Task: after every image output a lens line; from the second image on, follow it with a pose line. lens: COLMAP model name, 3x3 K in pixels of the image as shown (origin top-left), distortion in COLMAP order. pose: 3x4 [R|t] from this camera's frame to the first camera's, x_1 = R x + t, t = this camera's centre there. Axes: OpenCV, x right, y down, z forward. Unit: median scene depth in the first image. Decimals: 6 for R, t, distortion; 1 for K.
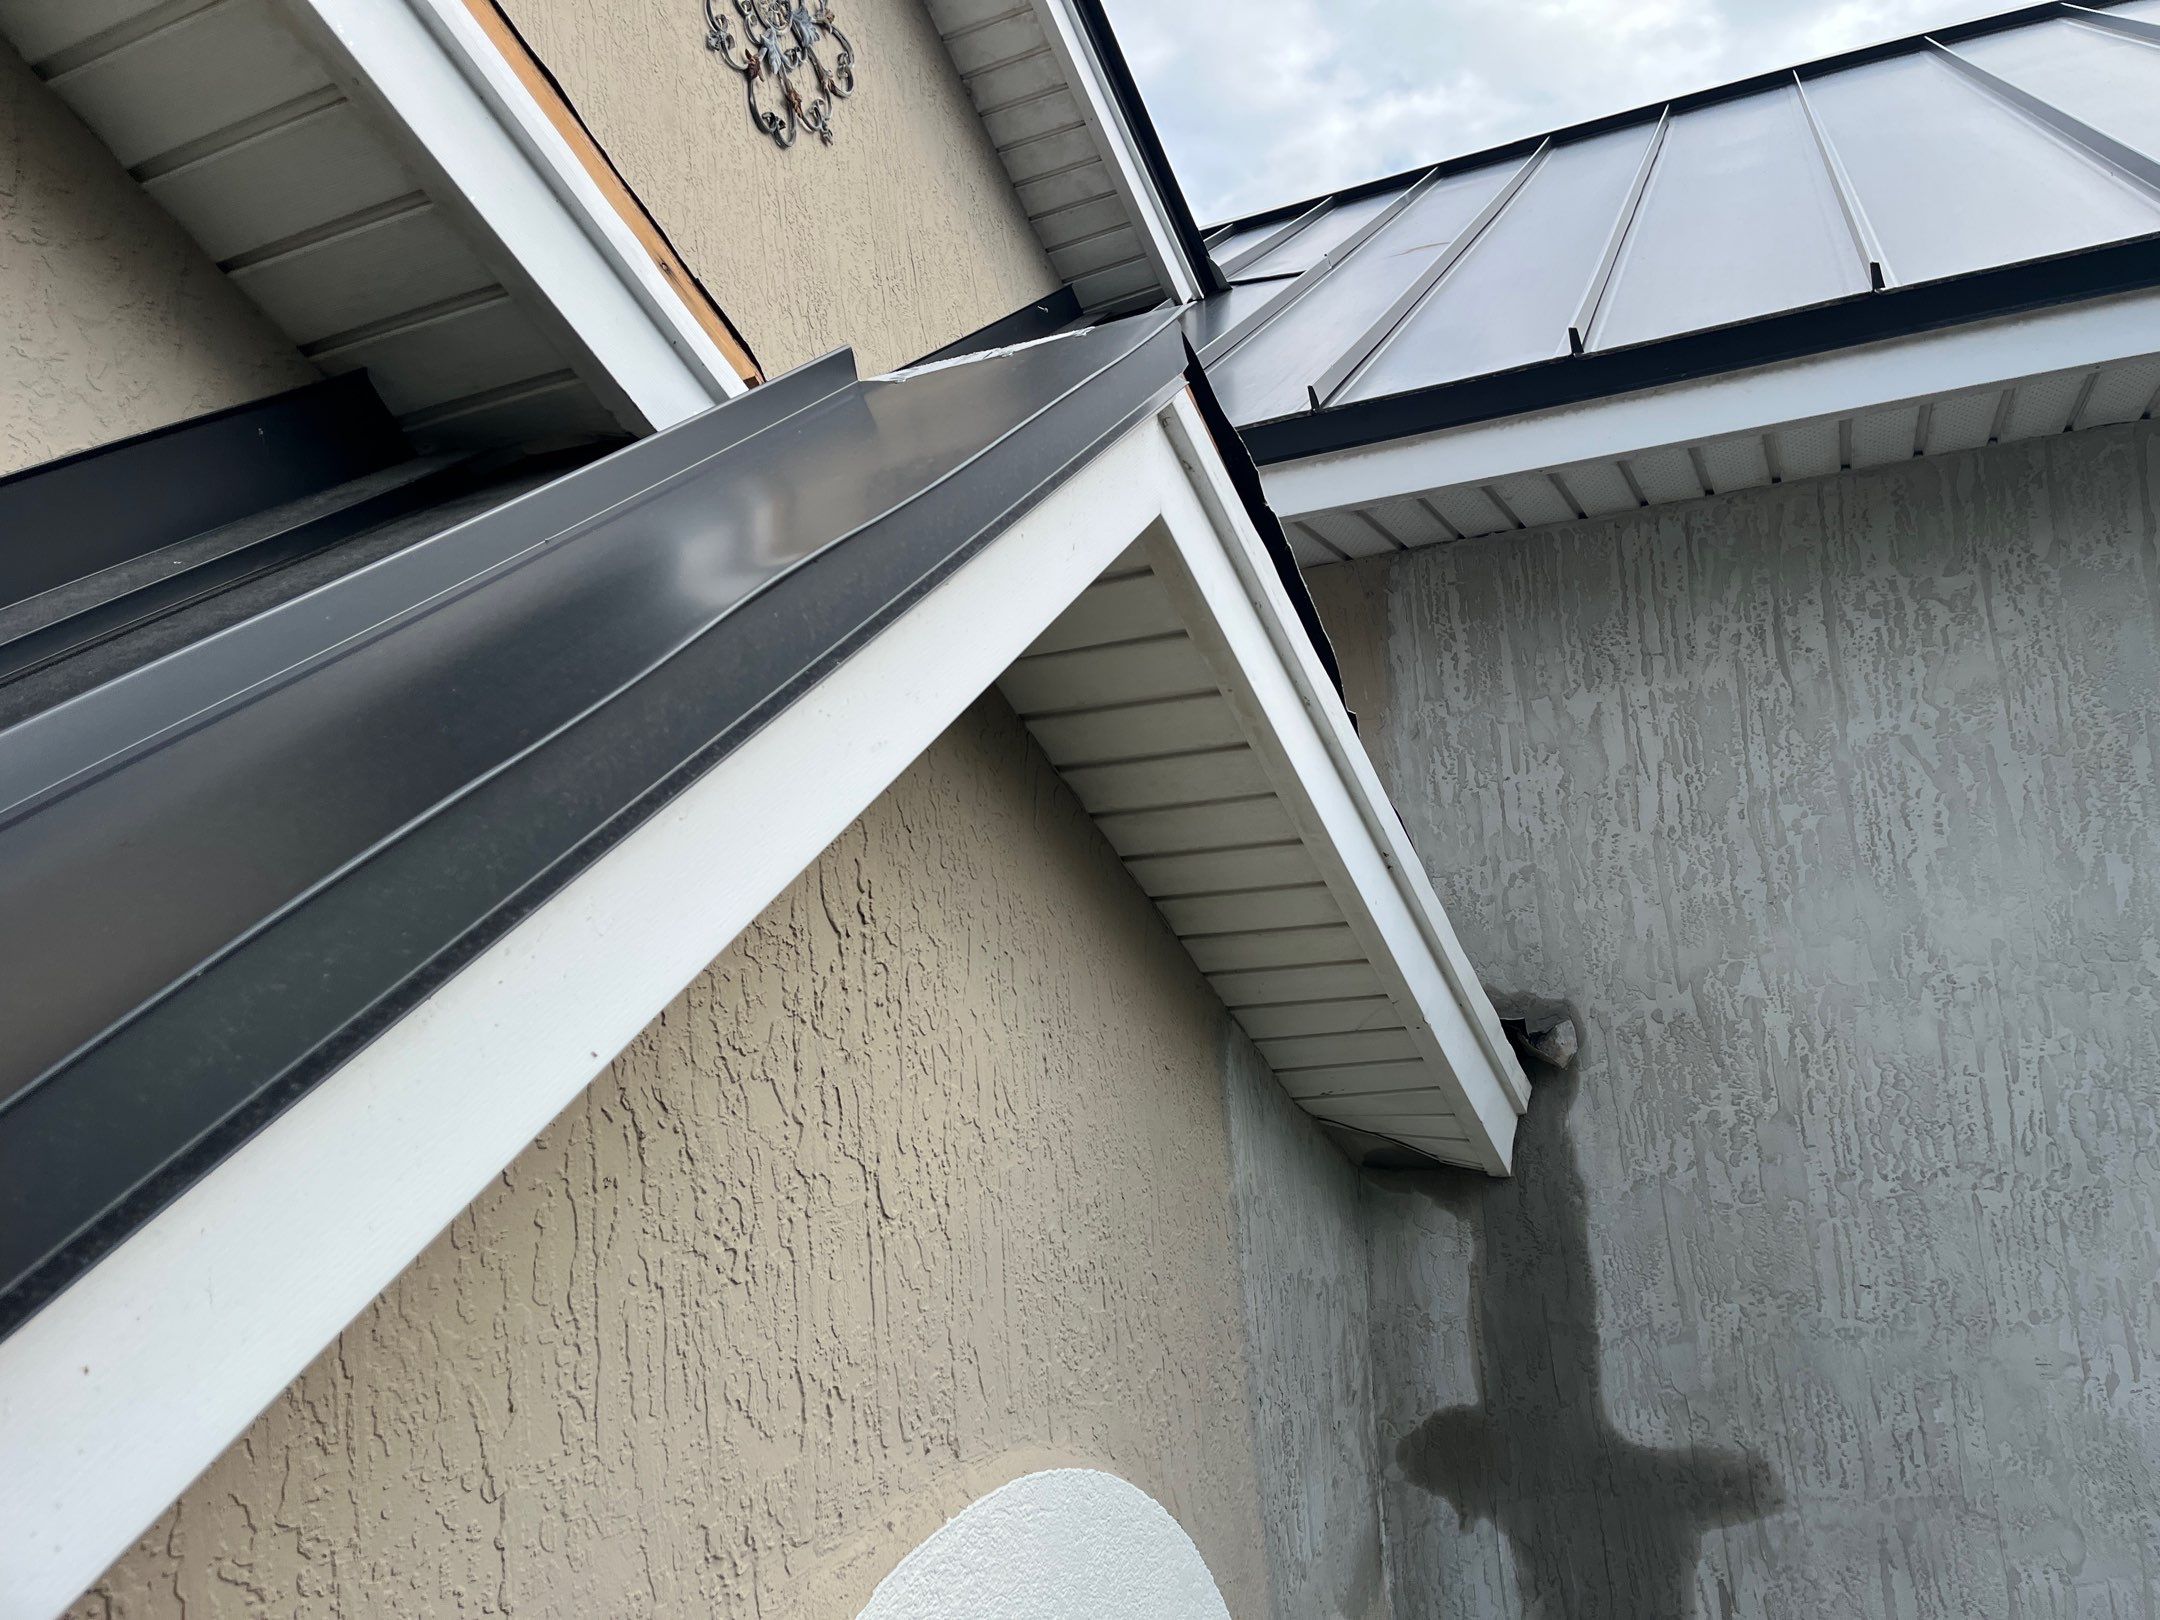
lens RADIAL K [[1634.7, 0, 1091.2], [0, 1634.7, 790.9], [0, 0, 1]] dist [0.038457, -0.058994]
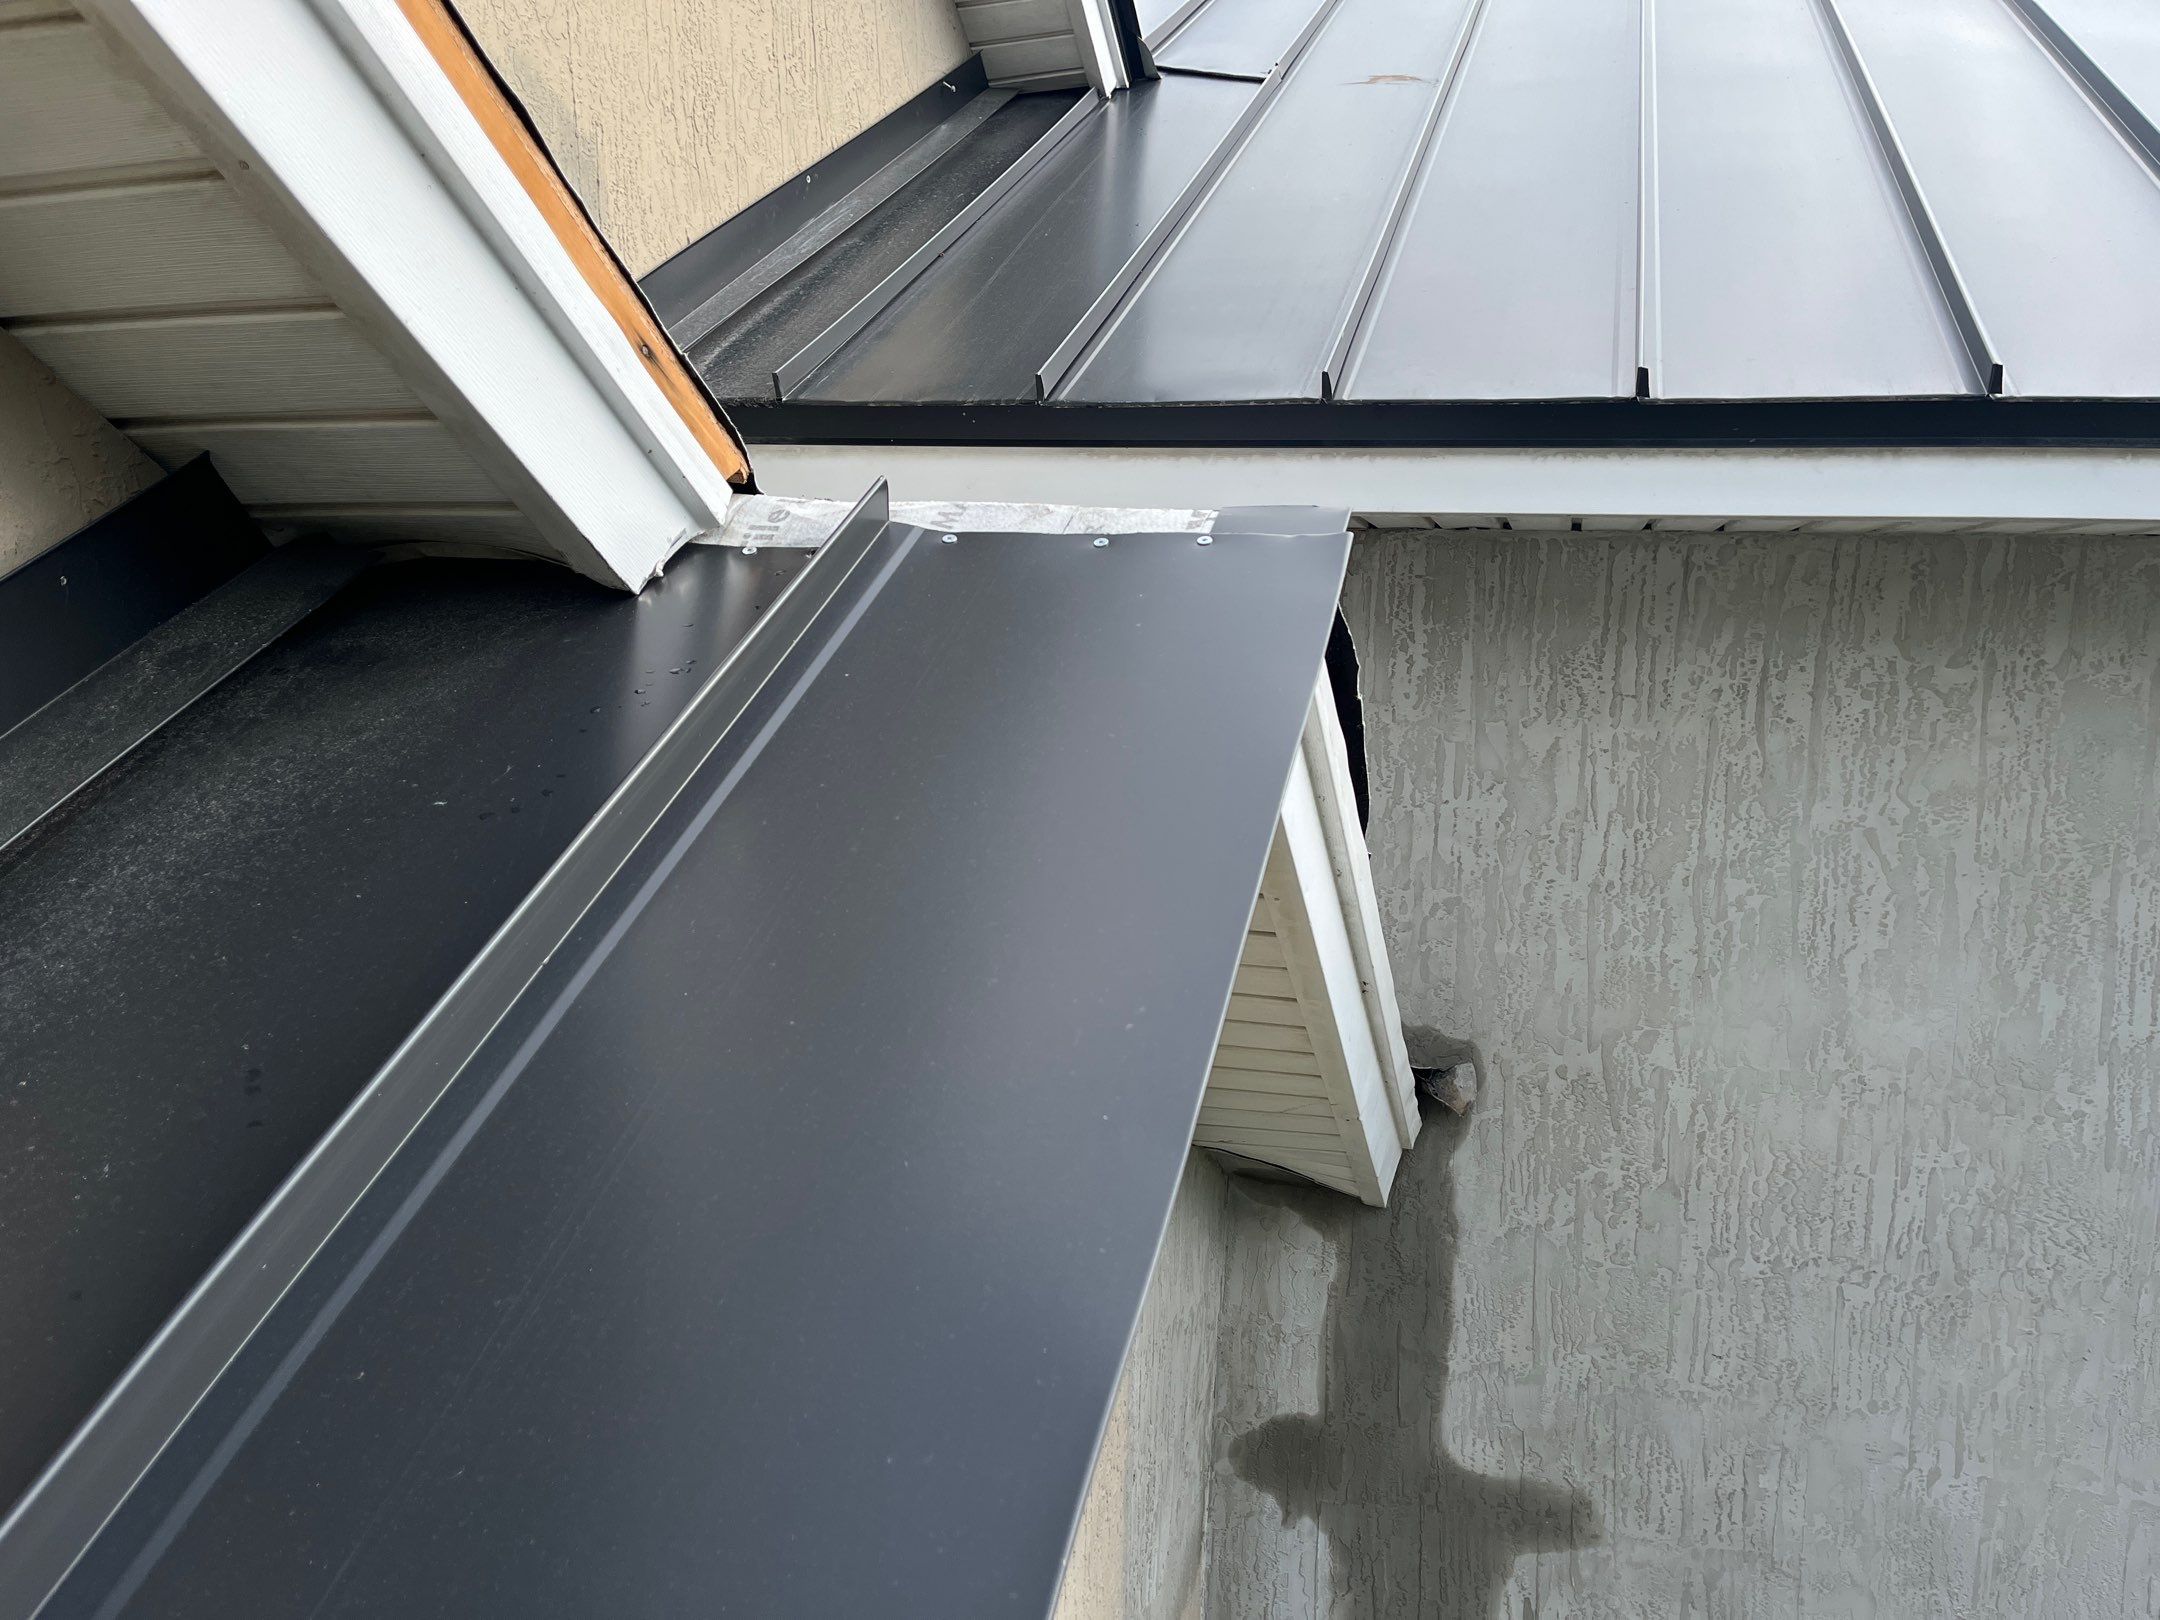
lens RADIAL K [[1634.7, 0, 1067.6], [0, 1634.7, 819.5], [0, 0, 1]] dist [0.038457, -0.058994]
pose [[0.984680, 0.088154, 0.150448, -0.102760], [-0.118750, 0.970814, 0.208371, -0.179083], [-0.127689, -0.223044, 0.966409, 0.141780]]
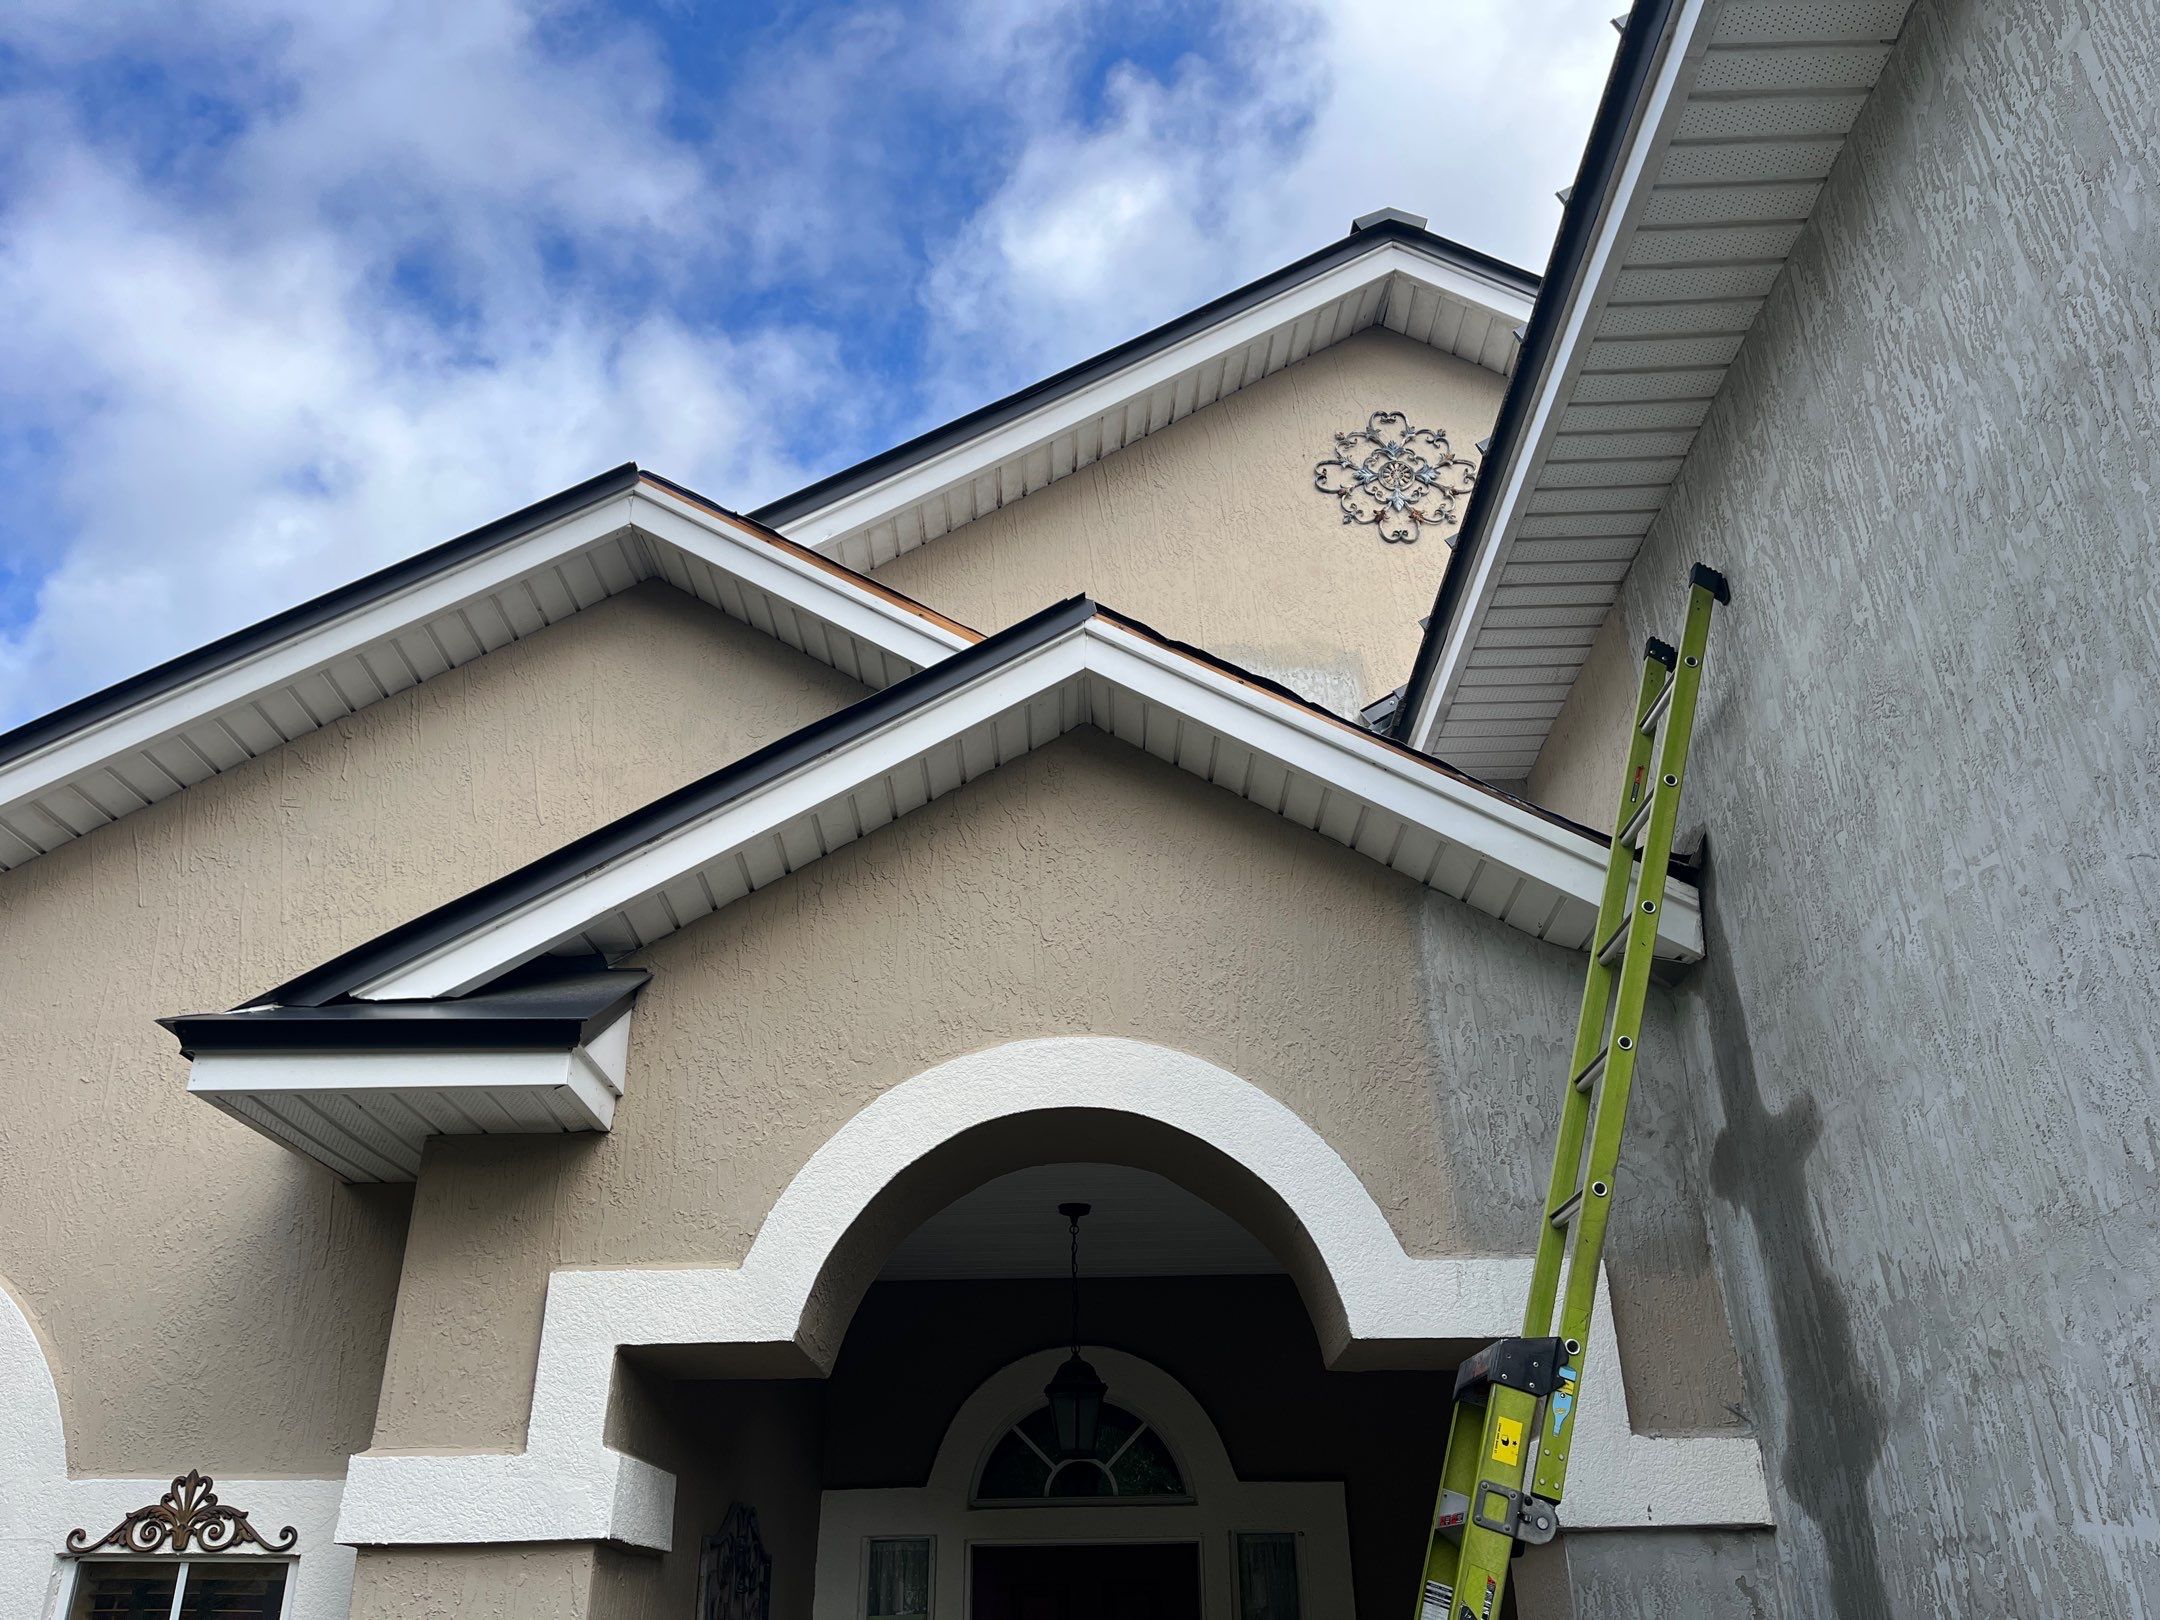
lens RADIAL K [[1634.7, 0, 1064.2], [0, 1634.7, 816.0], [0, 0, 1]] dist [0.038457, -0.058994]
pose [[0.397752, -0.355920, -0.845644, 1.320487], [0.089245, 0.932328, -0.350427, 0.593149], [0.913142, 0.063914, 0.402600, -0.059106]]
